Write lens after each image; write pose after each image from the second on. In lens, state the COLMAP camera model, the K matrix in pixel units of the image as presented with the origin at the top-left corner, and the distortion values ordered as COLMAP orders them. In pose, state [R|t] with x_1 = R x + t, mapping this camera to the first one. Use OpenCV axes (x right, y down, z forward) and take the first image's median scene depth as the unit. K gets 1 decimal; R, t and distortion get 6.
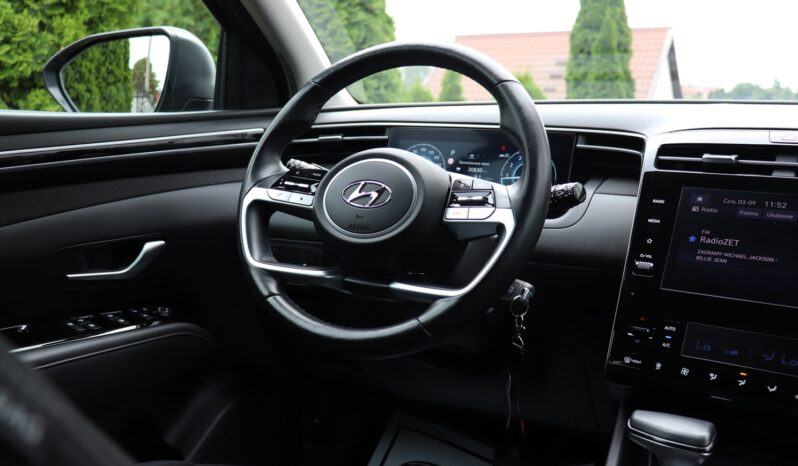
lens RADIAL K [[759.7, 0, 407.4], [0, 759.7, 237.0], [0, 0, 1]] dist [-0.055909, 0.000000]
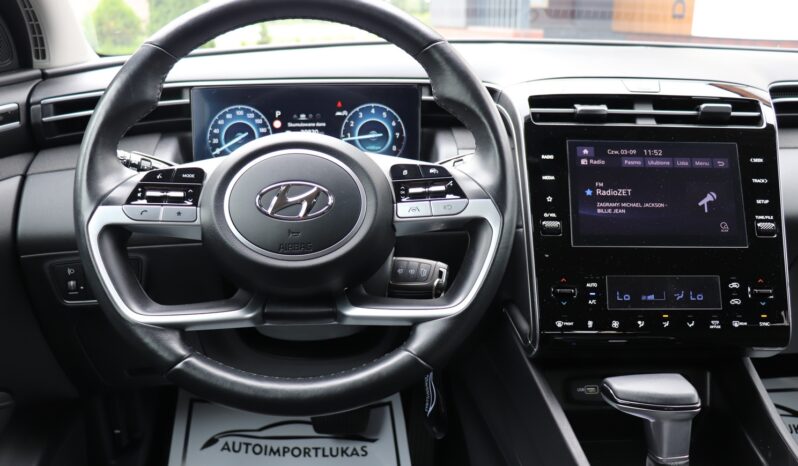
lens RADIAL K [[663.4, 0, 394.4], [0, 663.4, 224.4], [0, 0, 1]] dist [-0.180956, 0.159094]
pose [[0.839369, -0.175698, 0.514383, -0.302010], [0.103995, 0.980746, 0.165294, -0.127147], [-0.533521, -0.085250, 0.841480, 0.387433]]
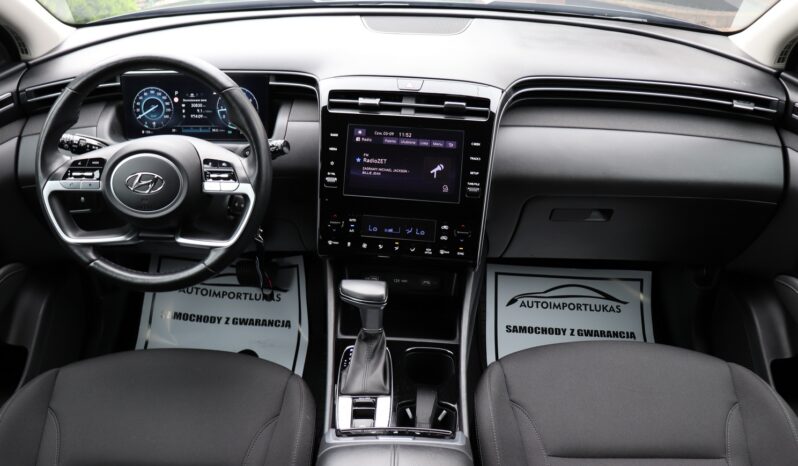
lens RADIAL K [[663.4, 0, 390.9], [0, 663.4, 230.6], [0, 0, 1]] dist [-0.180956, 0.159094]
pose [[0.890656, -0.251337, 0.378896, -0.121970], [0.082603, 0.908904, 0.408742, -0.418617], [-0.447112, -0.332750, 0.830282, -0.226587]]
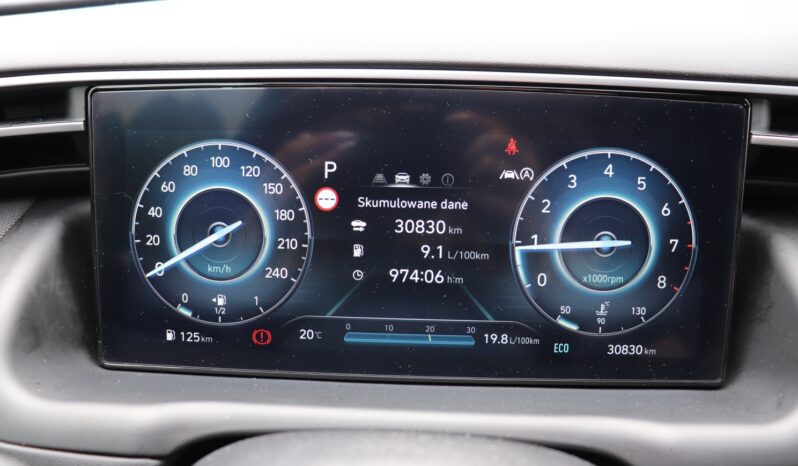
lens RADIAL K [[663.4, 0, 398.3], [0, 663.4, 233.1], [0, 0, 1]] dist [-0.180956, 0.159094]
pose [[0.902843, -0.169020, 0.395356, -0.027000], [0.079685, 0.969342, 0.232438, -0.187417], [-0.422521, -0.178351, 0.888632, 0.988103]]
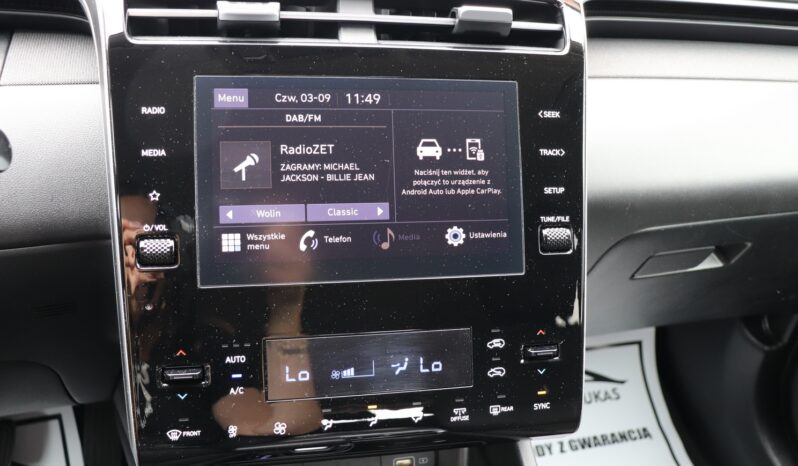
lens RADIAL K [[713.5, 0, 397.0], [0, 713.5, 234.1], [0, 0, 1]] dist [-0.132173, 0.048519]
pose [[0.682054, -0.312395, 0.661221, 0.112320], [0.046265, 0.920790, 0.387306, -0.148873], [-0.729837, -0.233572, 0.642481, 0.578466]]
